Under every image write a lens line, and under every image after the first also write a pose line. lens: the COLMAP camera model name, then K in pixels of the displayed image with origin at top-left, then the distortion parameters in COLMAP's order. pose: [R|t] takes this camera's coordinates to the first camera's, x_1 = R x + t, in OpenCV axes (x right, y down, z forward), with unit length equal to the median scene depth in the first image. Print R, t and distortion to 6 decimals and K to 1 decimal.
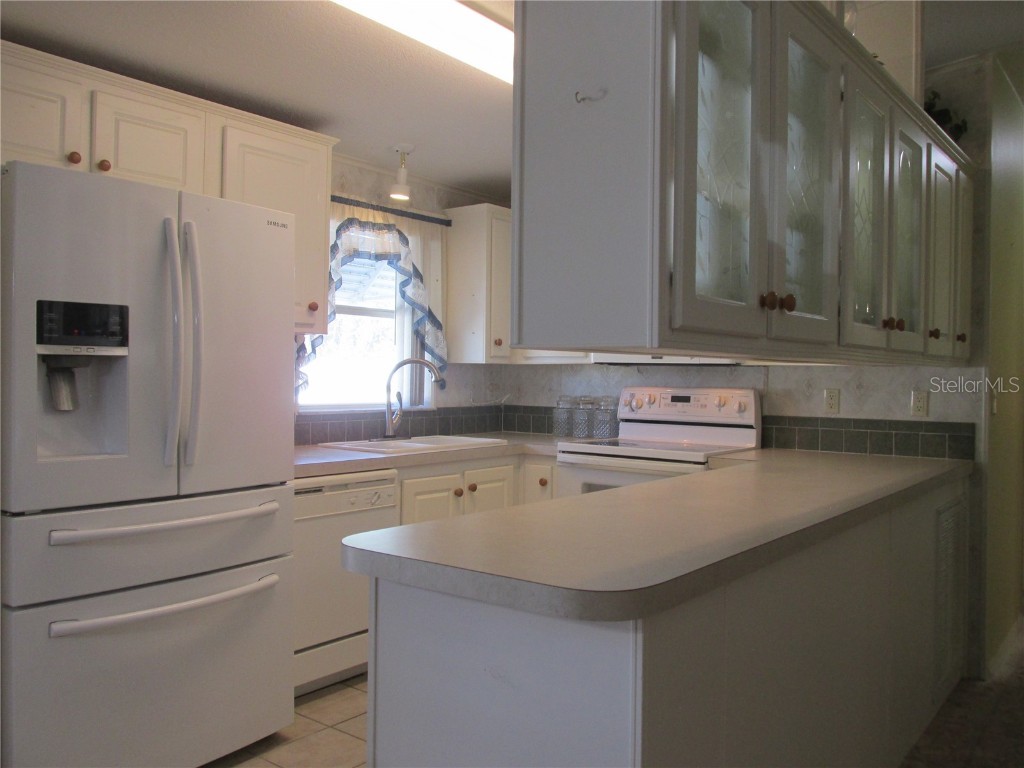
lens RADIAL K [[854.2, 0, 513.0], [0, 854.2, 383.6], [0, 0, 1]] dist [-0.035032, 0.013016]
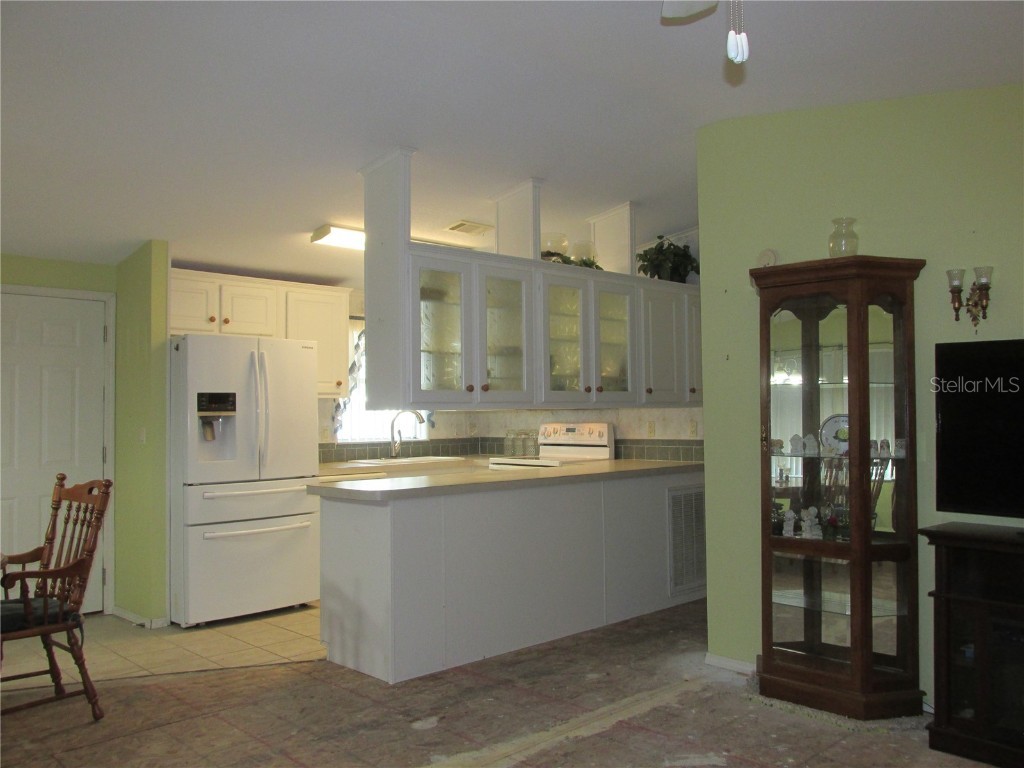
lens RADIAL K [[854.2, 0, 509.7], [0, 854.2, 386.4], [0, 0, 1]] dist [-0.035032, 0.013016]
pose [[0.988468, -0.031689, -0.148078, 0.341840], [0.025240, 0.998658, -0.045228, 0.005994], [0.149313, 0.040969, 0.987941, -0.639121]]
